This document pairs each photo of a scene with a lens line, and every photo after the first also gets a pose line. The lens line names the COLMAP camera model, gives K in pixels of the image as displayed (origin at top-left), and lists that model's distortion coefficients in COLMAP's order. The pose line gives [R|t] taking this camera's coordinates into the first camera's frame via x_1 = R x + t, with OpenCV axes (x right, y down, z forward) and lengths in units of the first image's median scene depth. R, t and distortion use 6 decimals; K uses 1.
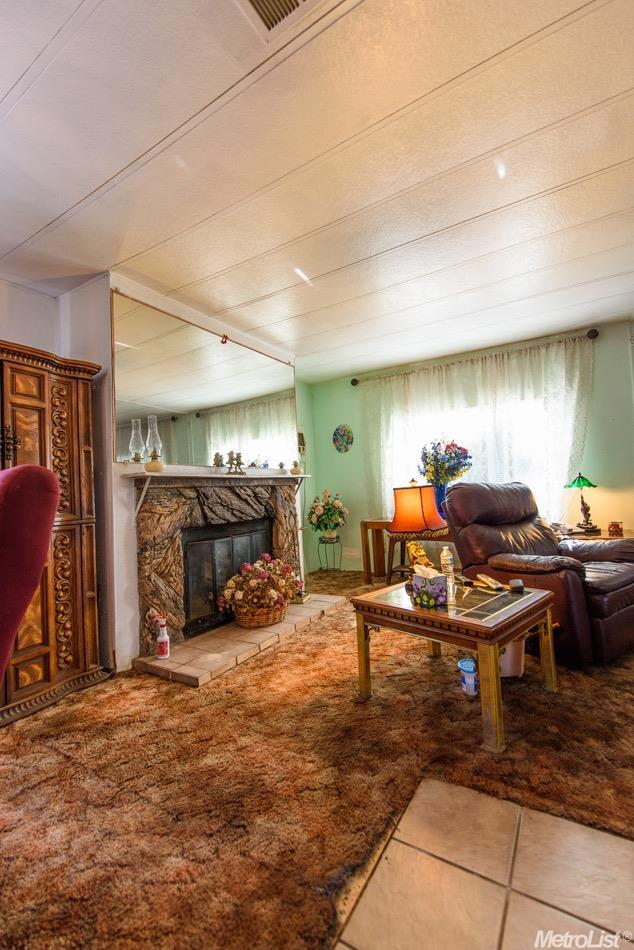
lens RADIAL K [[409.7, 0, 314.5], [0, 409.7, 476.9], [0, 0, 1]] dist [-0.004518, -0.000451]
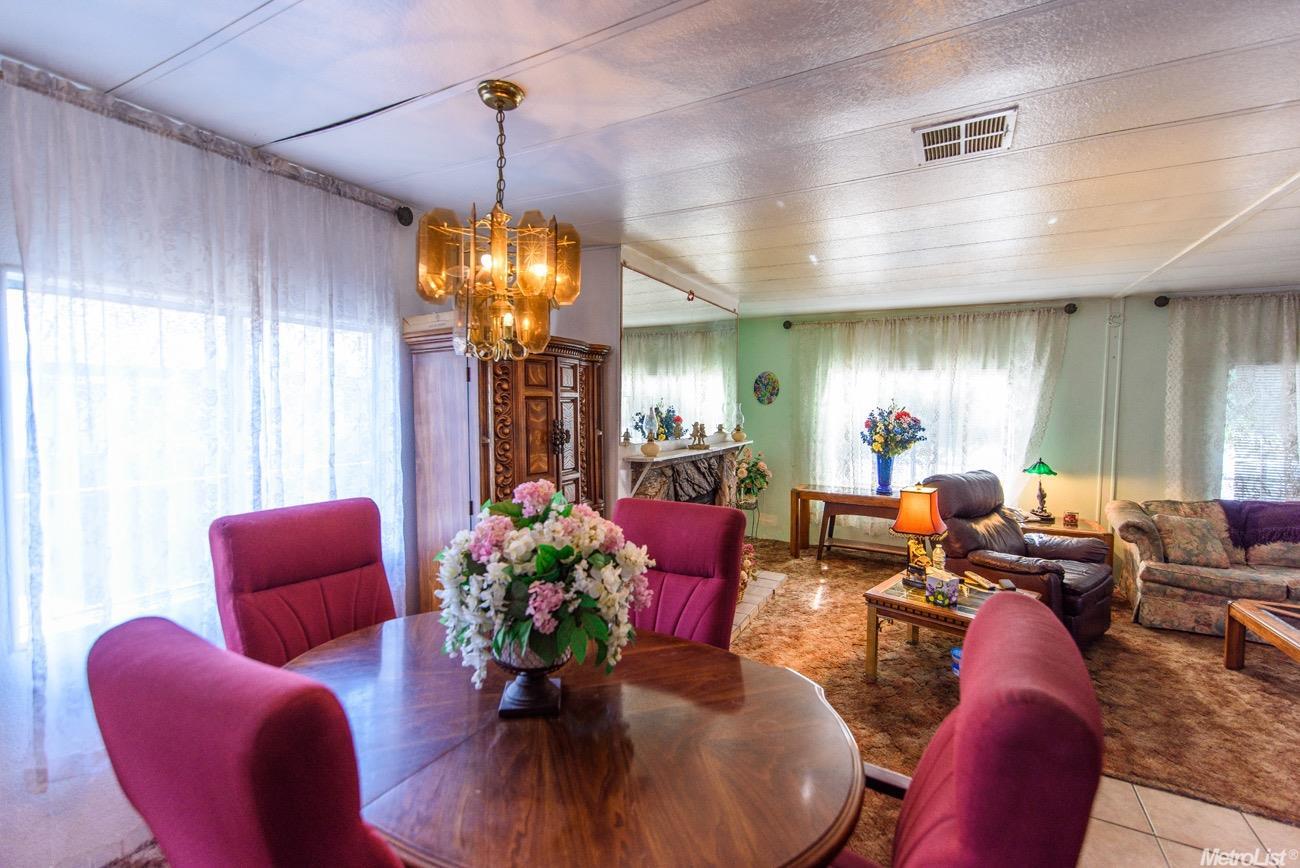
lens RADIAL K [[560.7, 0, 658.3], [0, 560.7, 439.0], [0, 0, 1]] dist [-0.004518, -0.000451]
pose [[0.996169, 0.051628, 0.070578, -0.350232], [-0.058541, 0.993296, 0.099682, -0.137437], [-0.064959, -0.103432, 0.992513, -0.246132]]
